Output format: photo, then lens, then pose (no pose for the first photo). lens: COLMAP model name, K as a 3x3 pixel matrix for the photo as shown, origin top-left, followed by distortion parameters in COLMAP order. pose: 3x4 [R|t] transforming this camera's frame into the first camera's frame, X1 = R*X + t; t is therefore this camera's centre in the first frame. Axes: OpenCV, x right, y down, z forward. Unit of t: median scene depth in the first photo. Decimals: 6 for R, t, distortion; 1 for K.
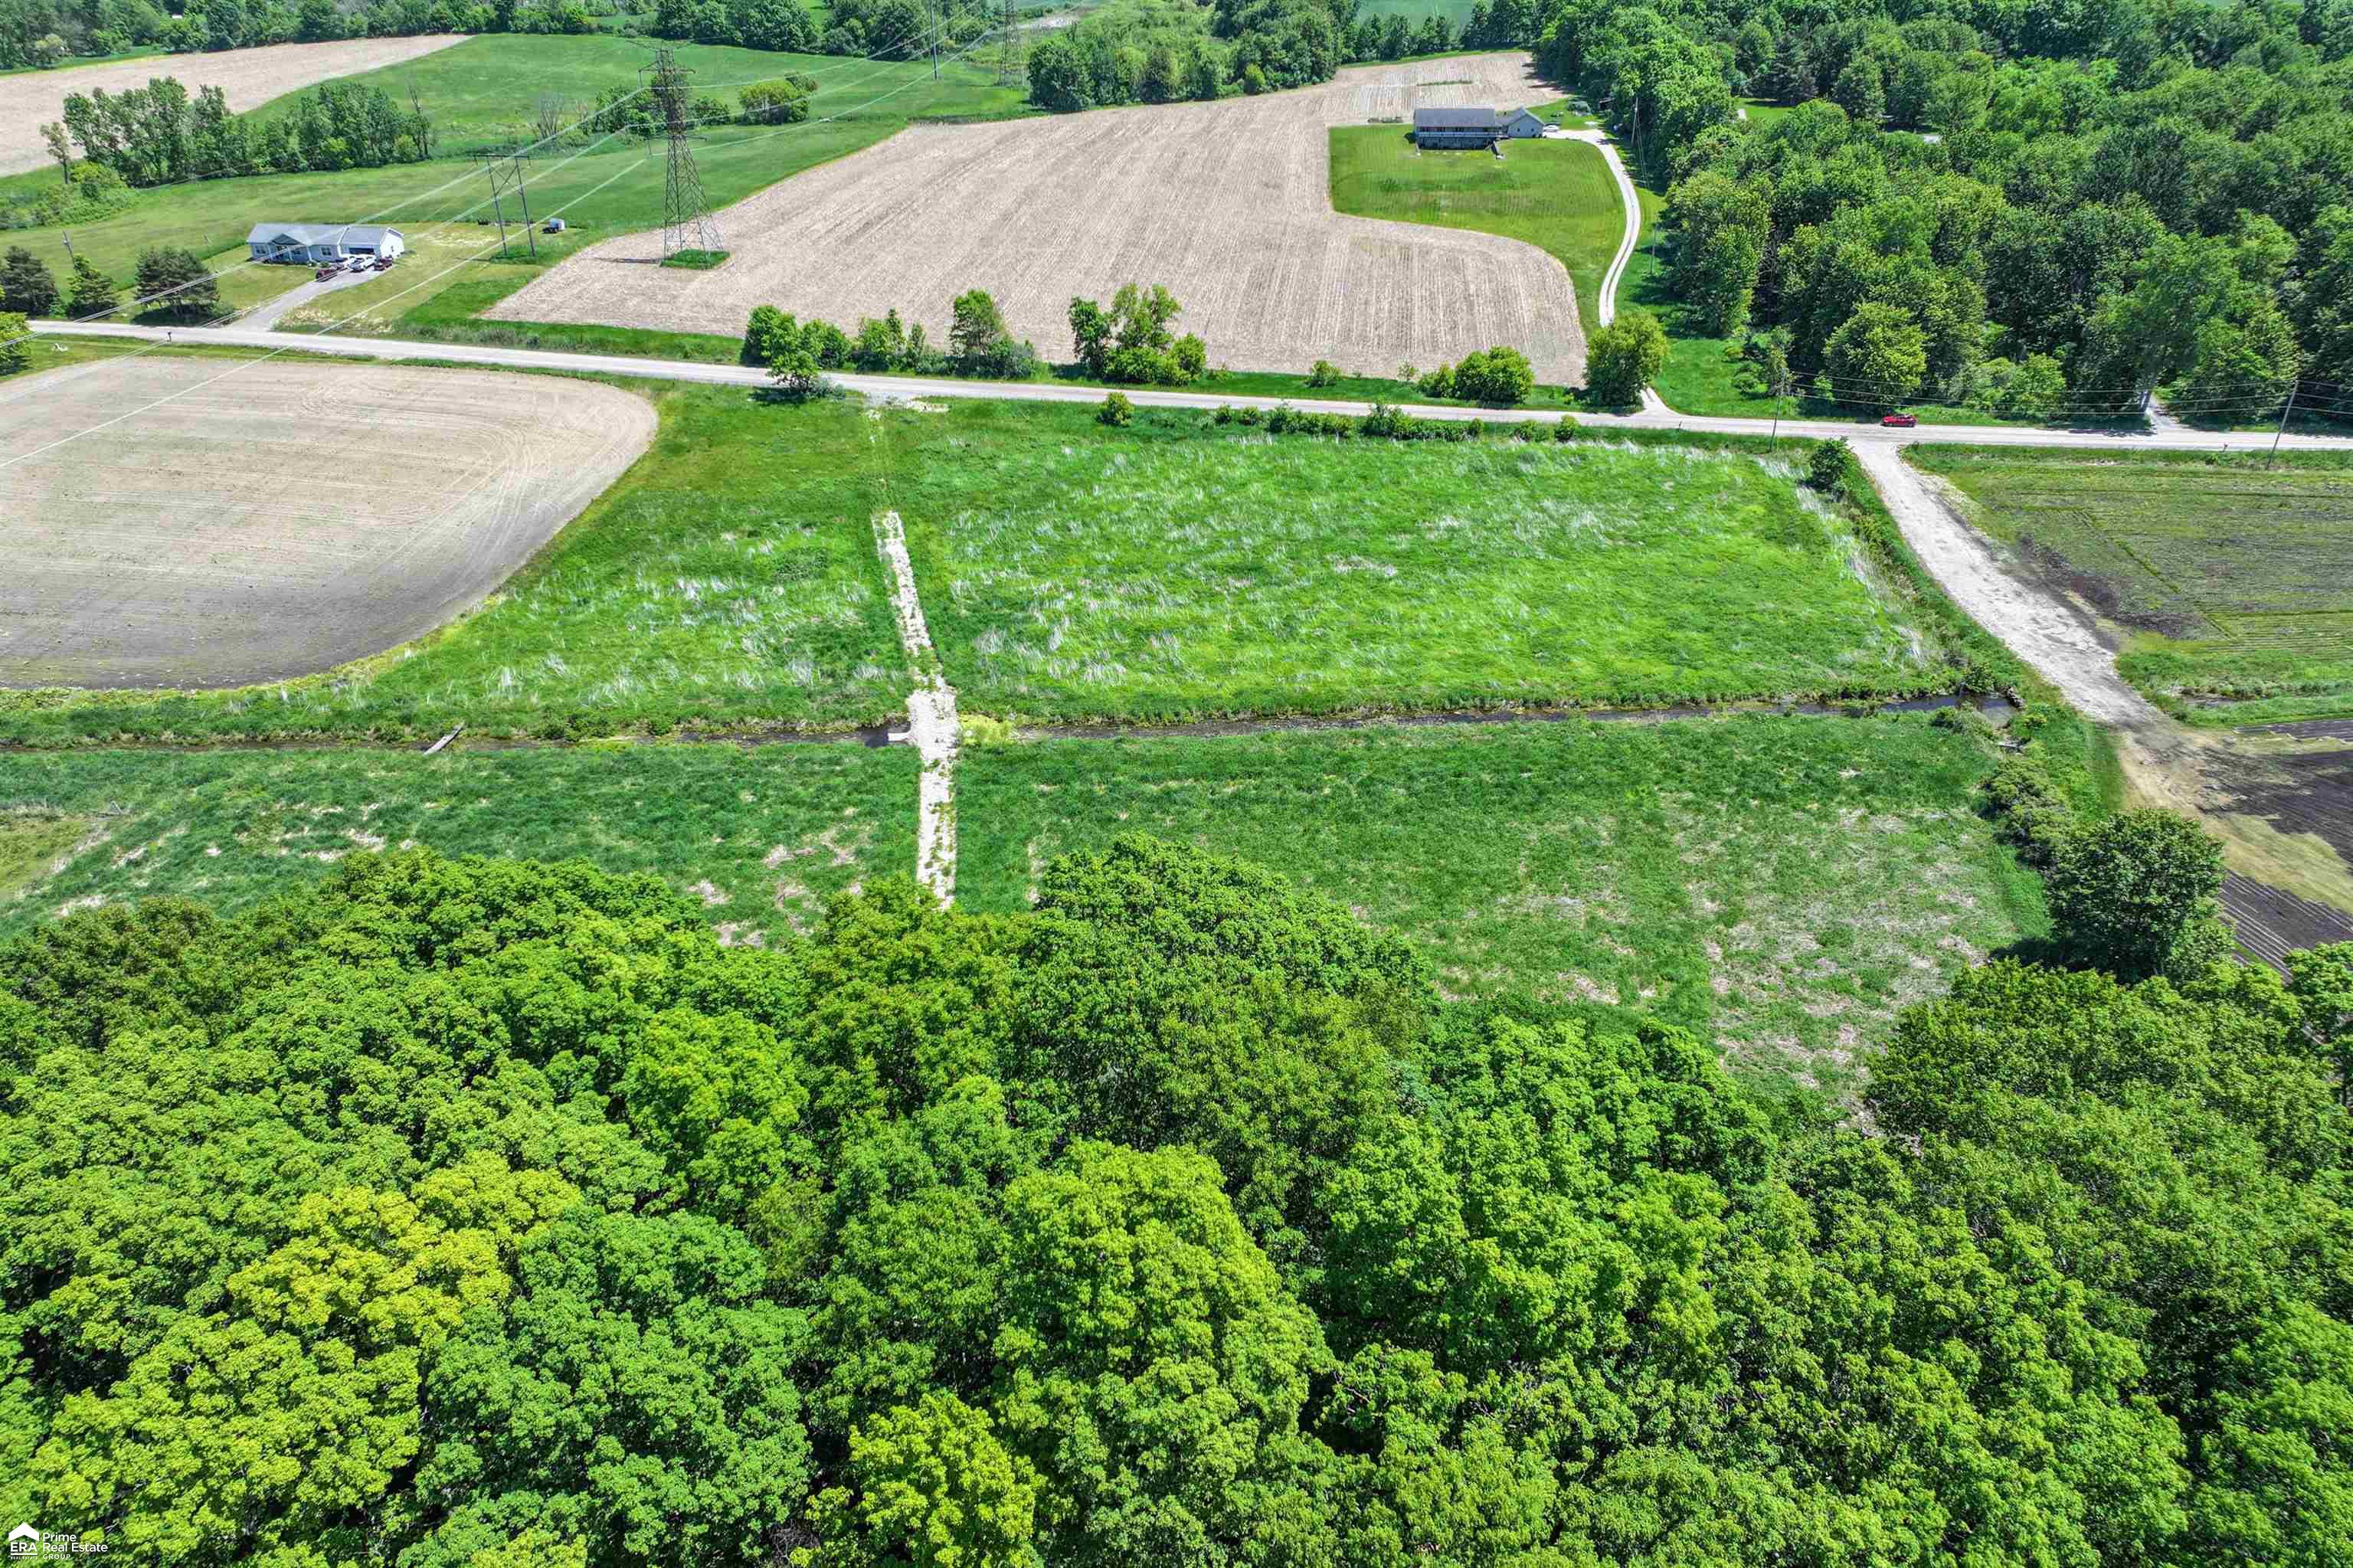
lens RADIAL K [[1647.8, 0, 1182.9], [0, 1647.8, 781.8], [0, 0, 1]] dist [0.002739, 0.012466]
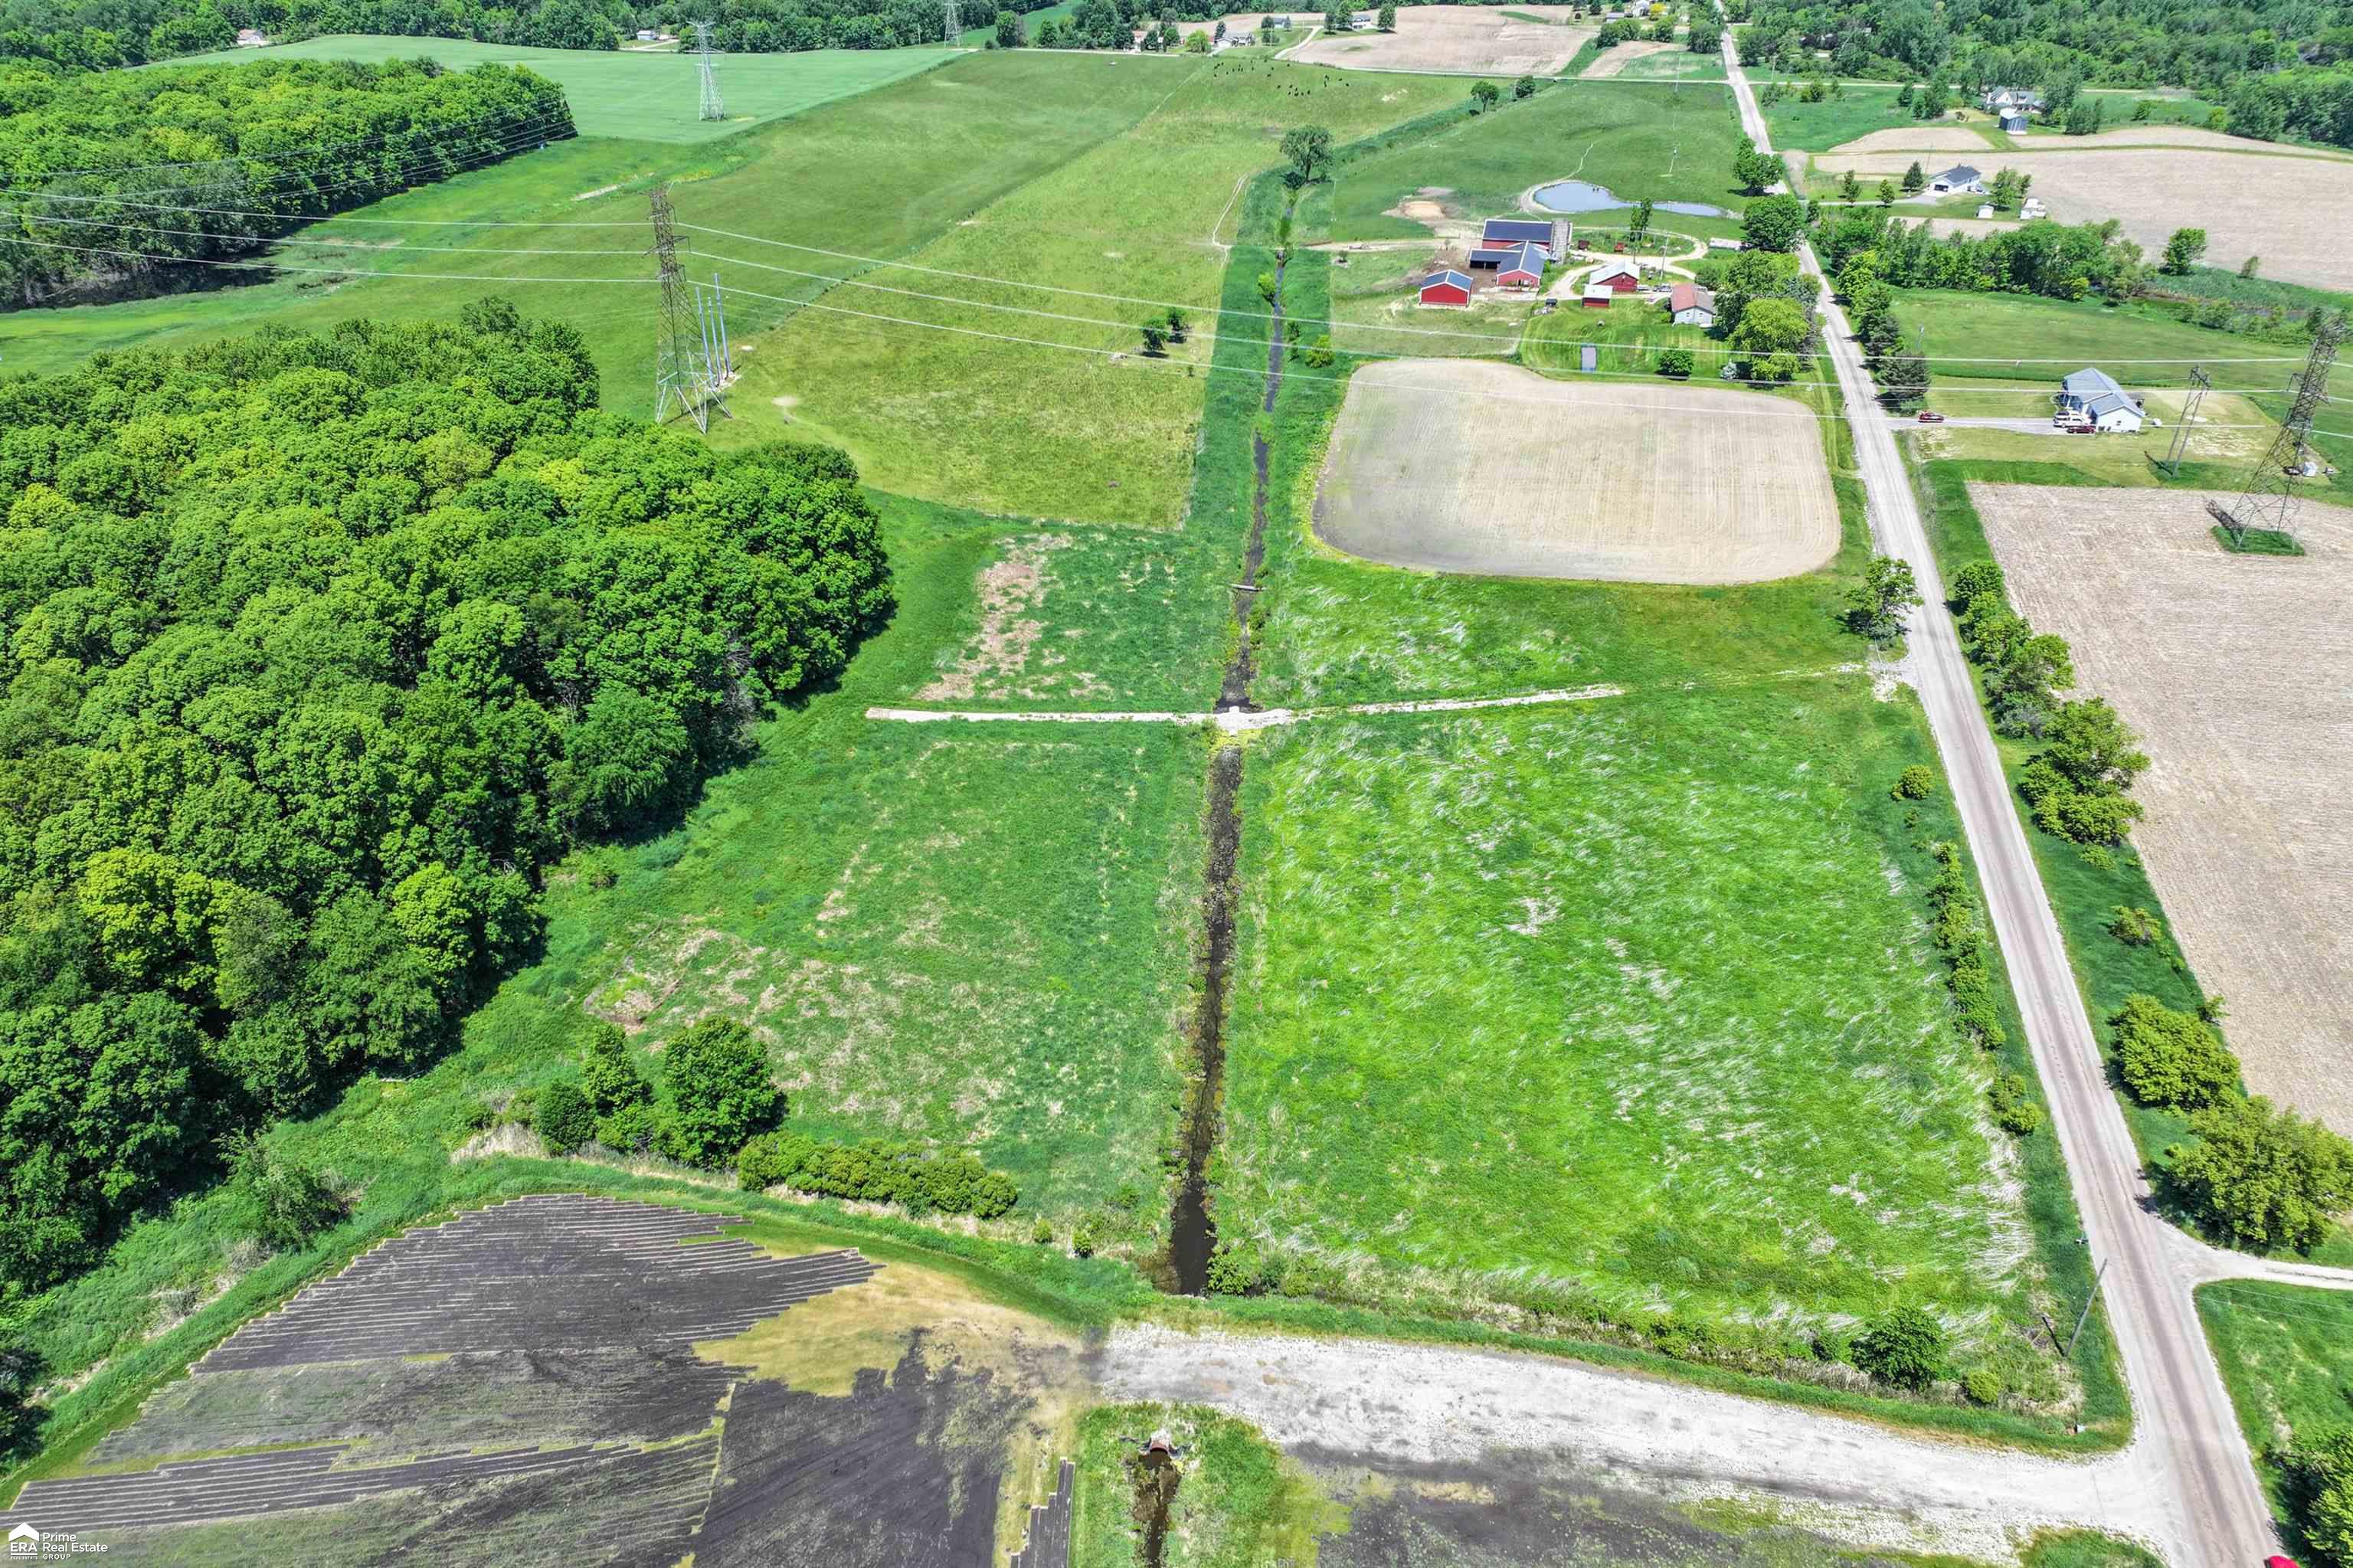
lens RADIAL K [[1647.8, 0, 1175.3], [0, 1647.8, 789.9], [0, 0, 1]] dist [0.002739, 0.012466]
pose [[-0.124099, 0.508799, -0.851894, 0.910216], [-0.492979, 0.713465, 0.497936, -0.552027], [0.861145, 0.481759, 0.162287, 0.591253]]
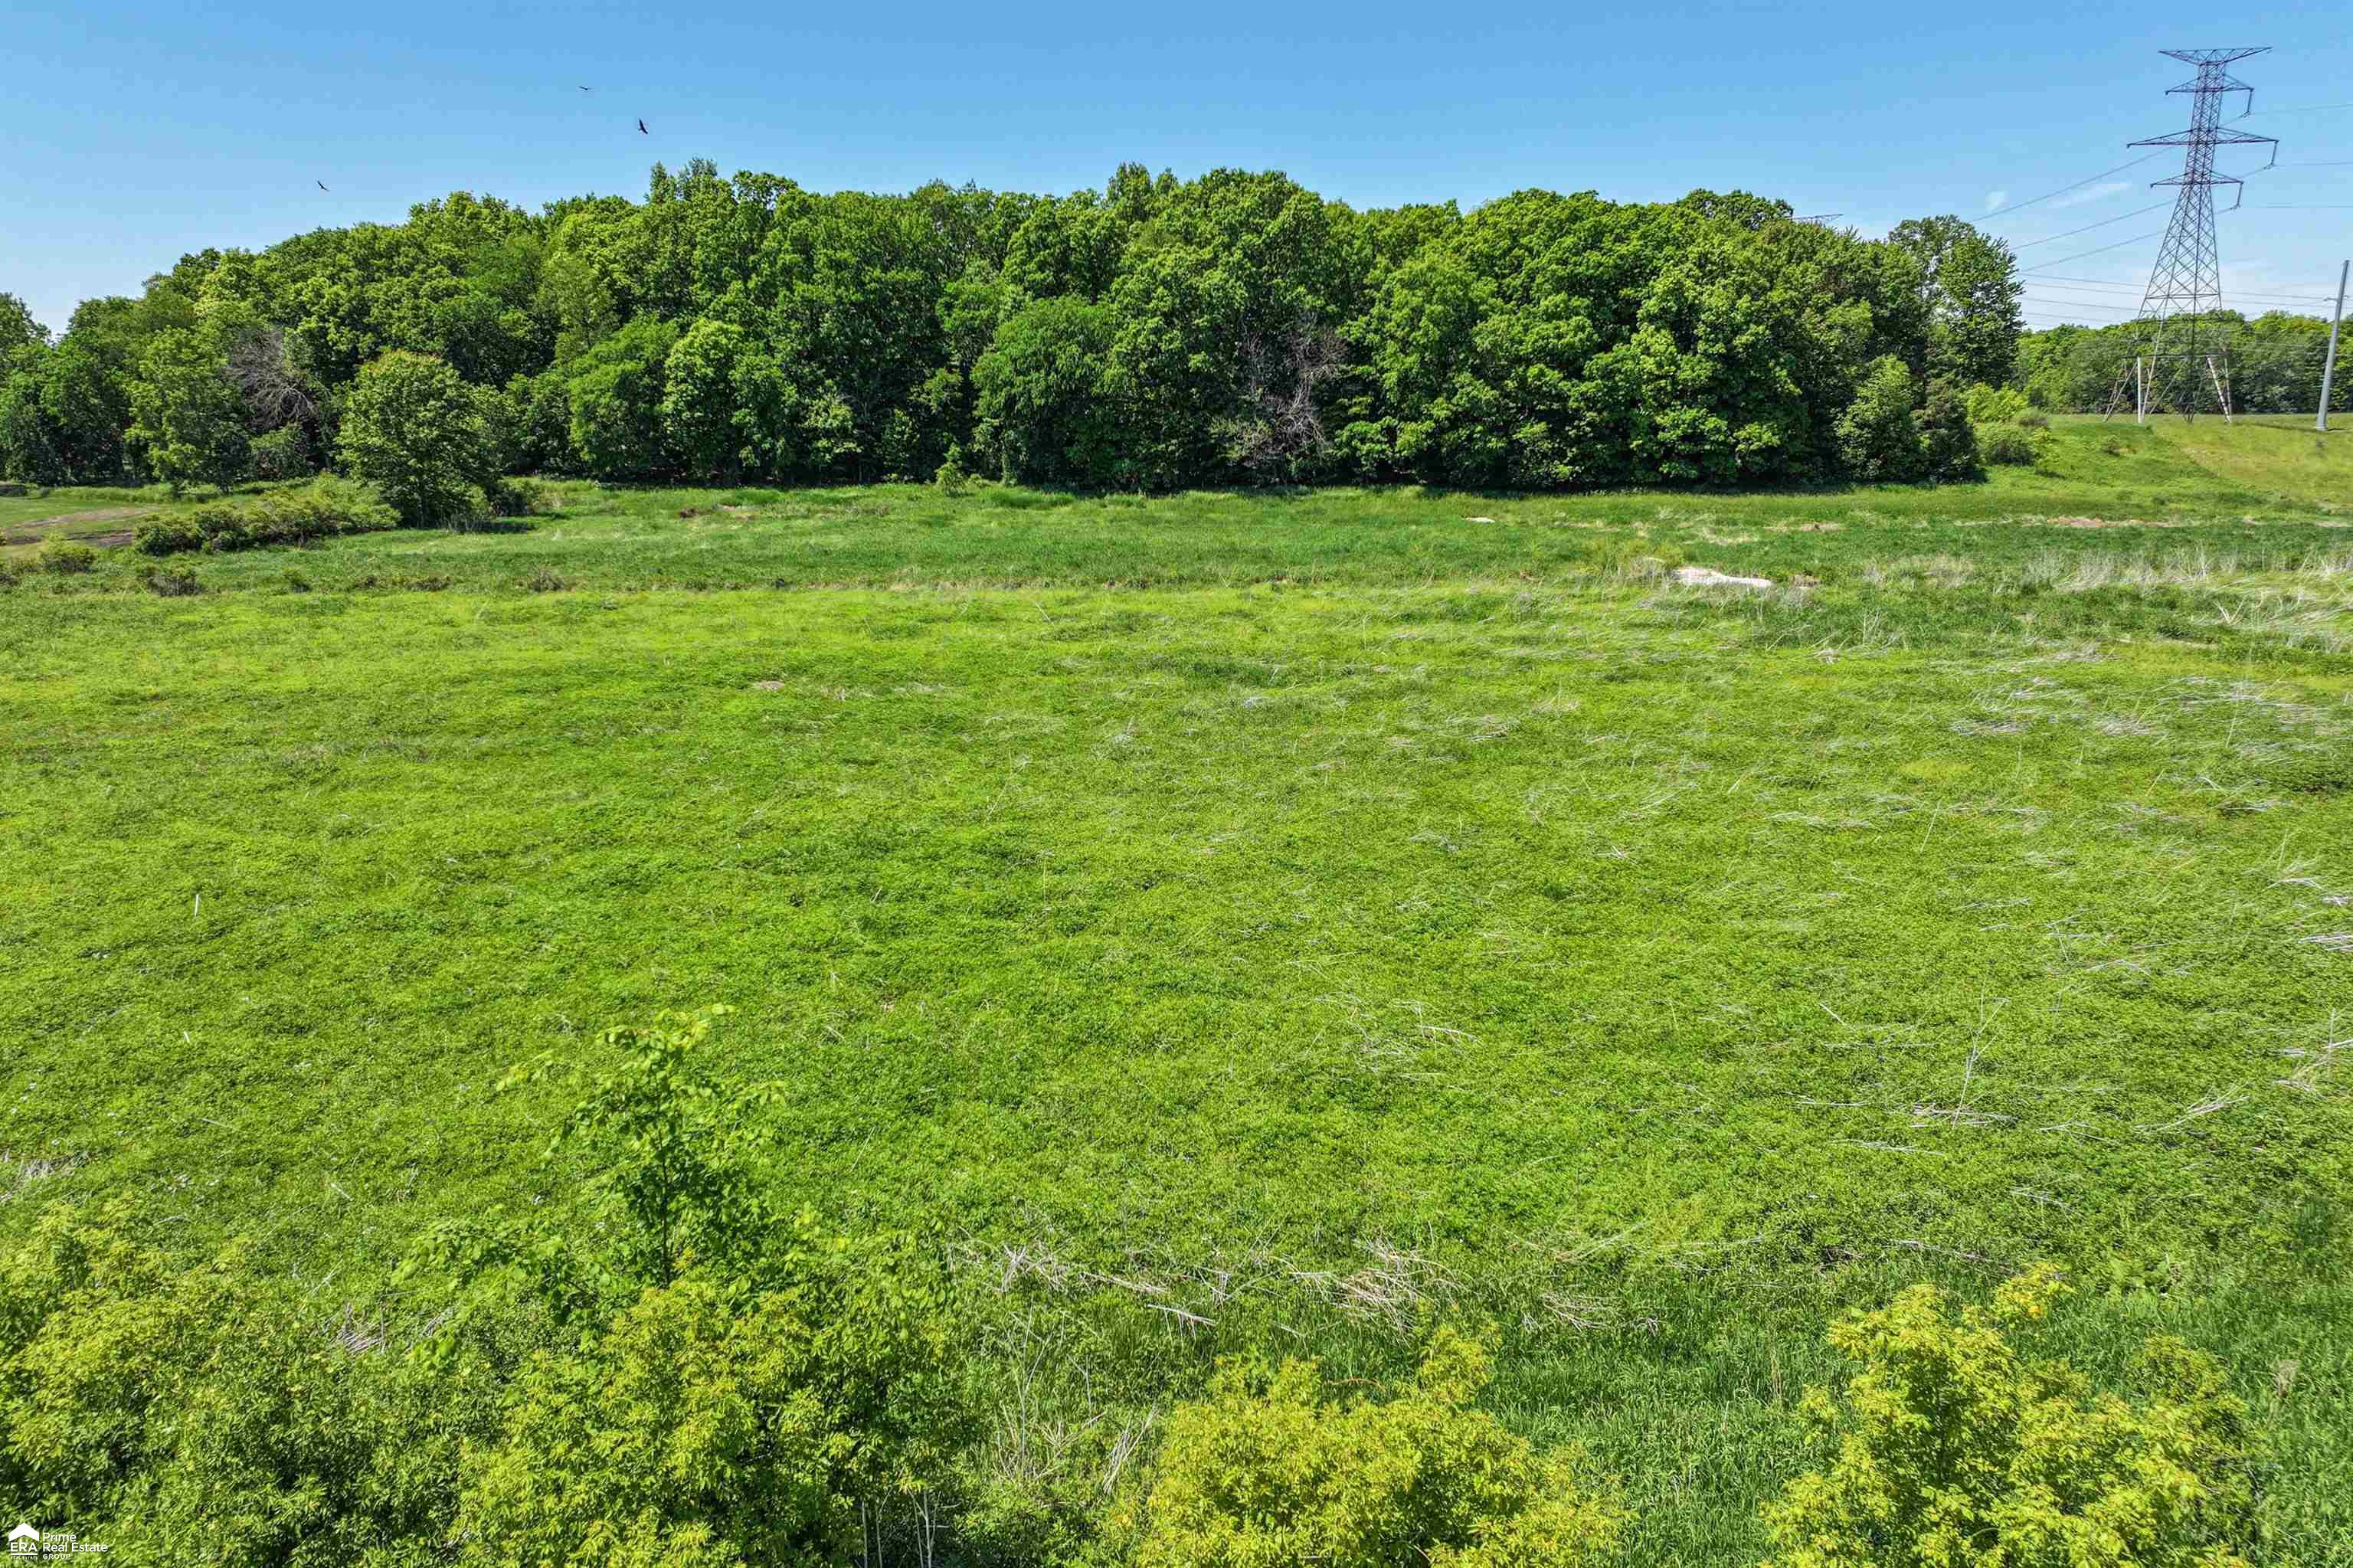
lens RADIAL K [[1647.8, 0, 1176.5], [0, 1647.8, 790.8], [0, 0, 1]] dist [0.002739, 0.012466]
pose [[-0.999757, 0.010761, -0.019224, 0.054392], [-0.005213, 0.732272, 0.680992, -0.309264], [0.021405, 0.680927, -0.732038, 1.186763]]
